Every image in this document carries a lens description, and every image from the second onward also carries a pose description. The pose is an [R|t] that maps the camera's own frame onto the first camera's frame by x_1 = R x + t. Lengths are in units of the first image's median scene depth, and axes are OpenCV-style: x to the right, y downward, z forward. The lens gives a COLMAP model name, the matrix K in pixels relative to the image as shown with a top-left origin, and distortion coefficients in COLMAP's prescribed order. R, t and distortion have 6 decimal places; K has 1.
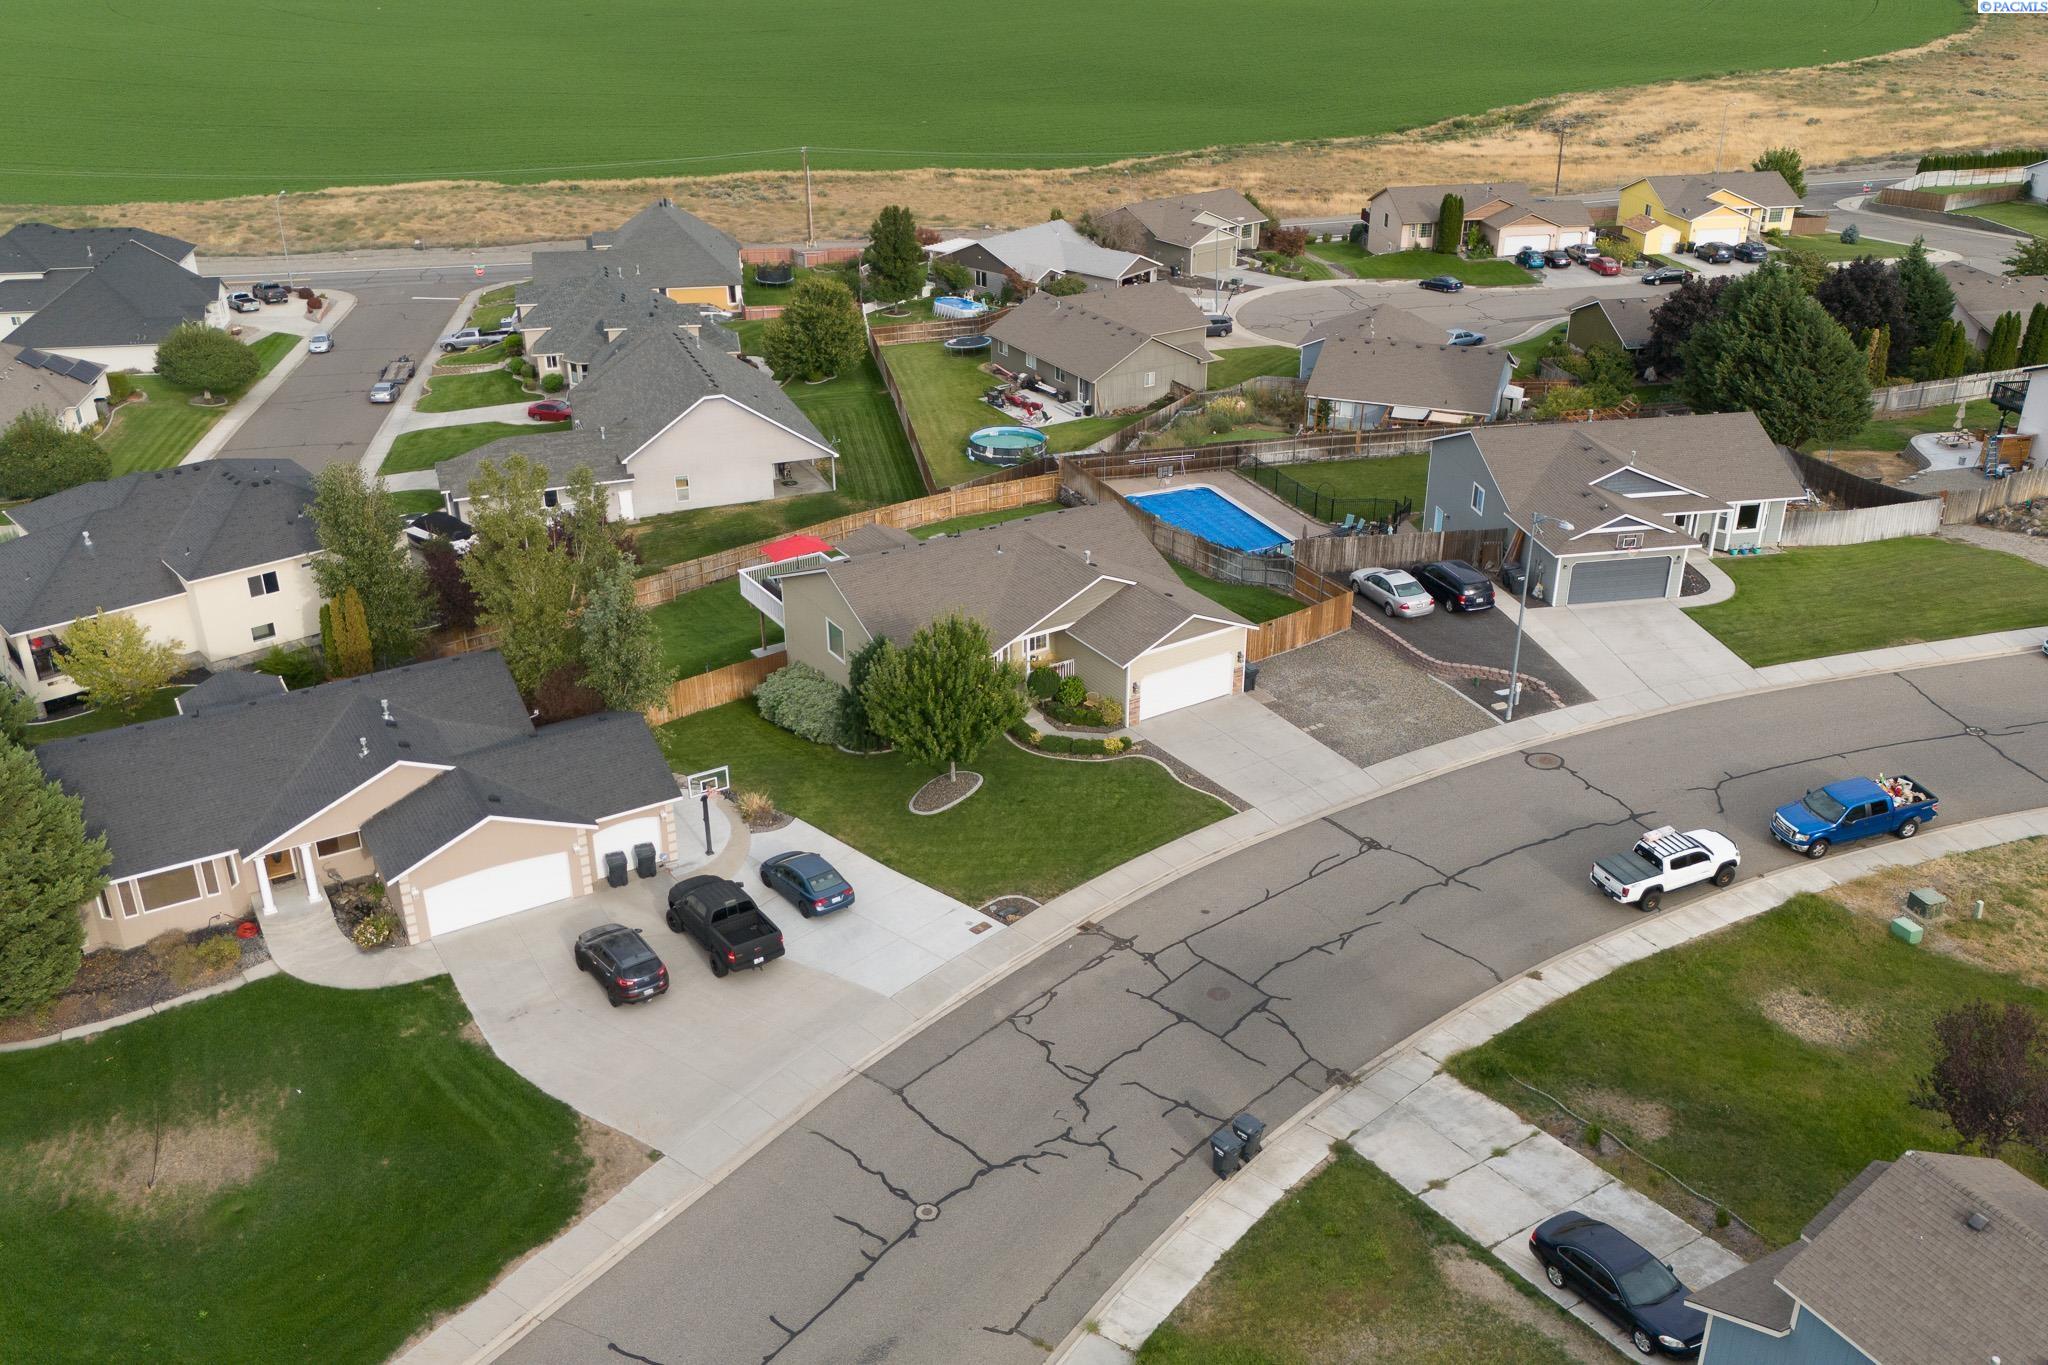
lens RADIAL K [[1805.0, 0, 951.2], [0, 1805.0, 682.6], [0, 0, 1]] dist [0.089436, -0.093639]
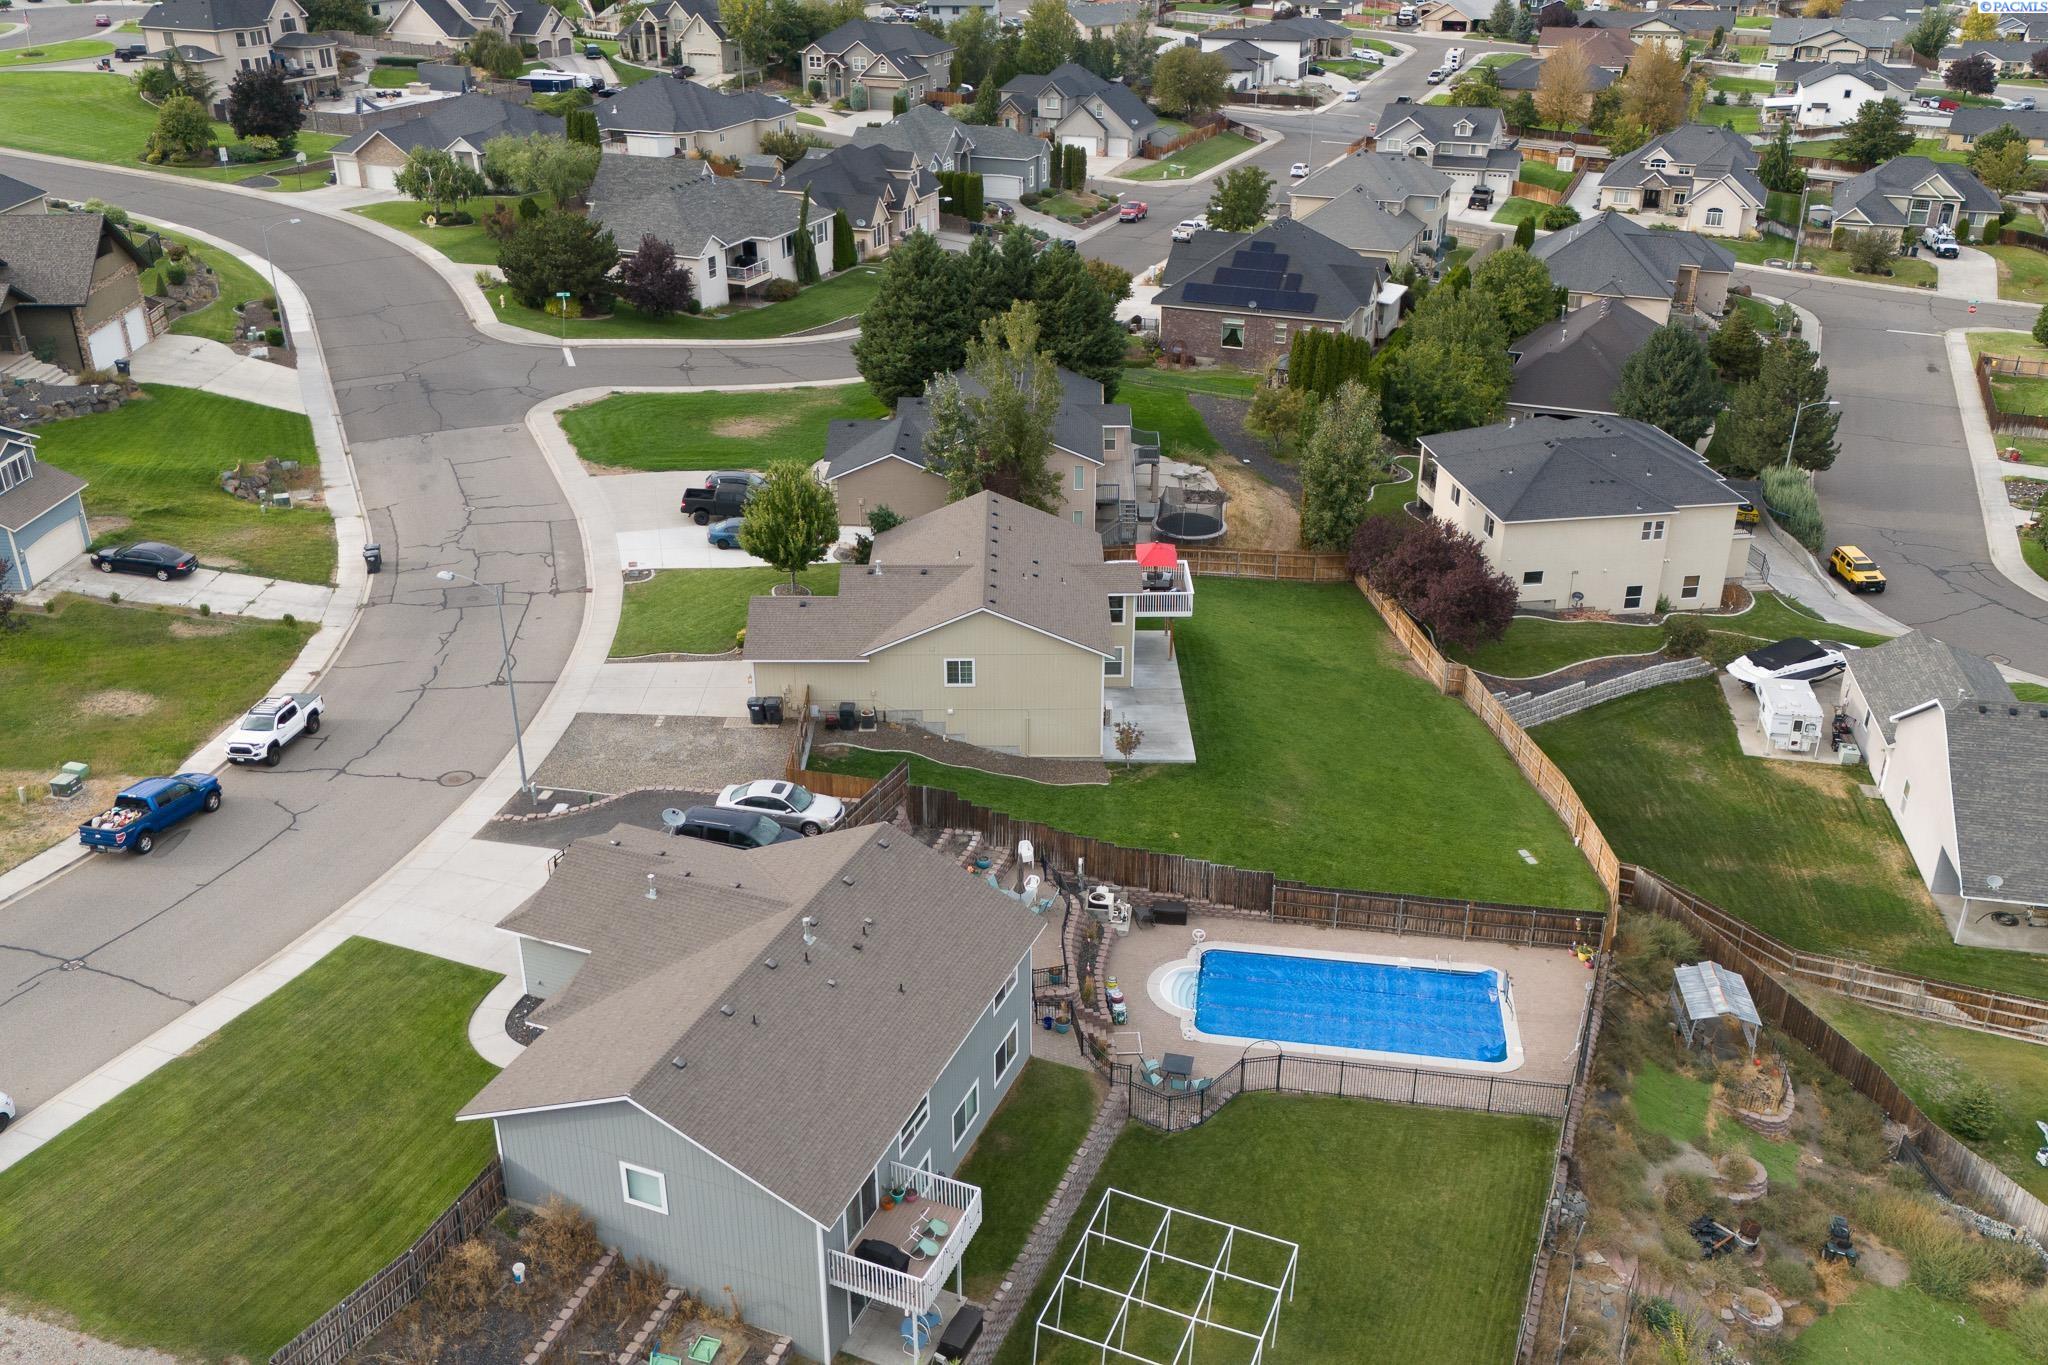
lens RADIAL K [[1778.0, 0, 1069.2], [0, 1778.0, 682.8], [0, 0, 1]] dist [0.077448, -0.078519]
pose [[-0.498025, 0.375140, -0.781819, 1.026950], [-0.382383, 0.714191, 0.586271, -0.804290], [0.778302, 0.590932, -0.212238, 1.606943]]
